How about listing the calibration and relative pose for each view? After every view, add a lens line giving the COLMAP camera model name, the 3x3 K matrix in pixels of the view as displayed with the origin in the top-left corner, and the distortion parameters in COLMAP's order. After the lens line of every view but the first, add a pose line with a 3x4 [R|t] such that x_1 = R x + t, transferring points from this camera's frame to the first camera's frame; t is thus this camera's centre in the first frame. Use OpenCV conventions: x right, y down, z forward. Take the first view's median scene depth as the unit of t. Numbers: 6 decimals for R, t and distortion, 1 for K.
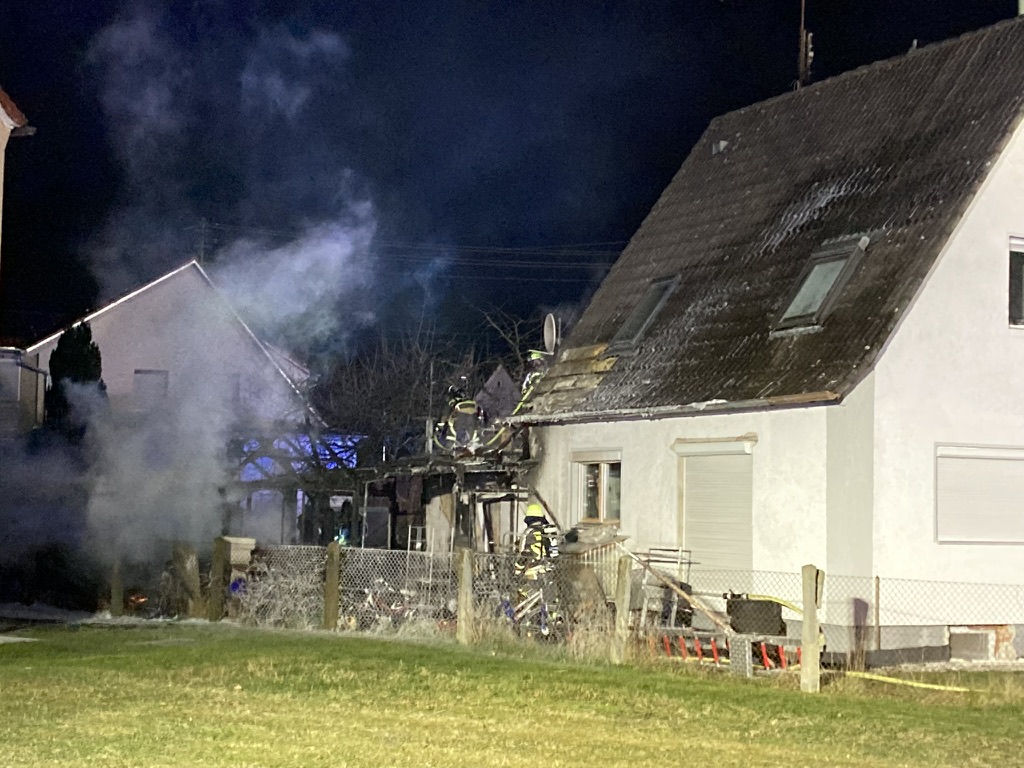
lens RADIAL K [[1841.1, 0, 512.0], [0, 1841.1, 384.0], [0, 0, 1]] dist [0.060260, 0.087824]
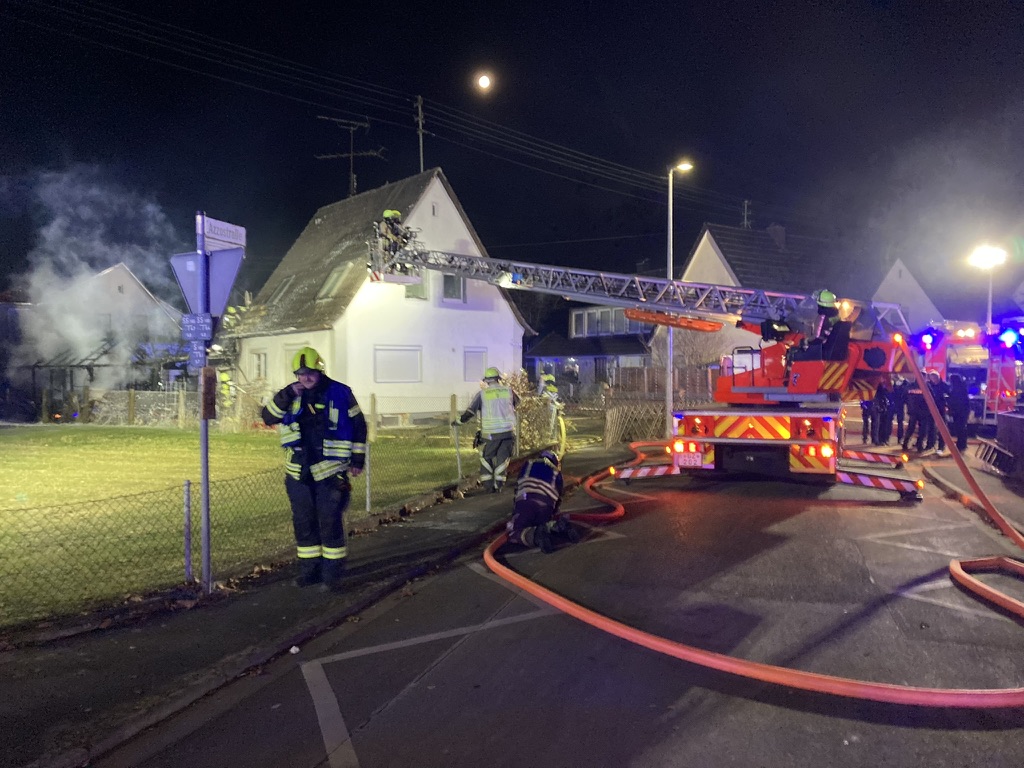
lens RADIAL K [[833.6, 0, 512.0], [0, 833.6, 384.0], [0, 0, 1]] dist [-0.001817, 0.000939]
pose [[0.975107, -0.029009, 0.219827, 0.135088], [0.010485, 0.996329, 0.084968, -0.007753], [-0.221485, -0.080548, 0.971832, -0.155335]]
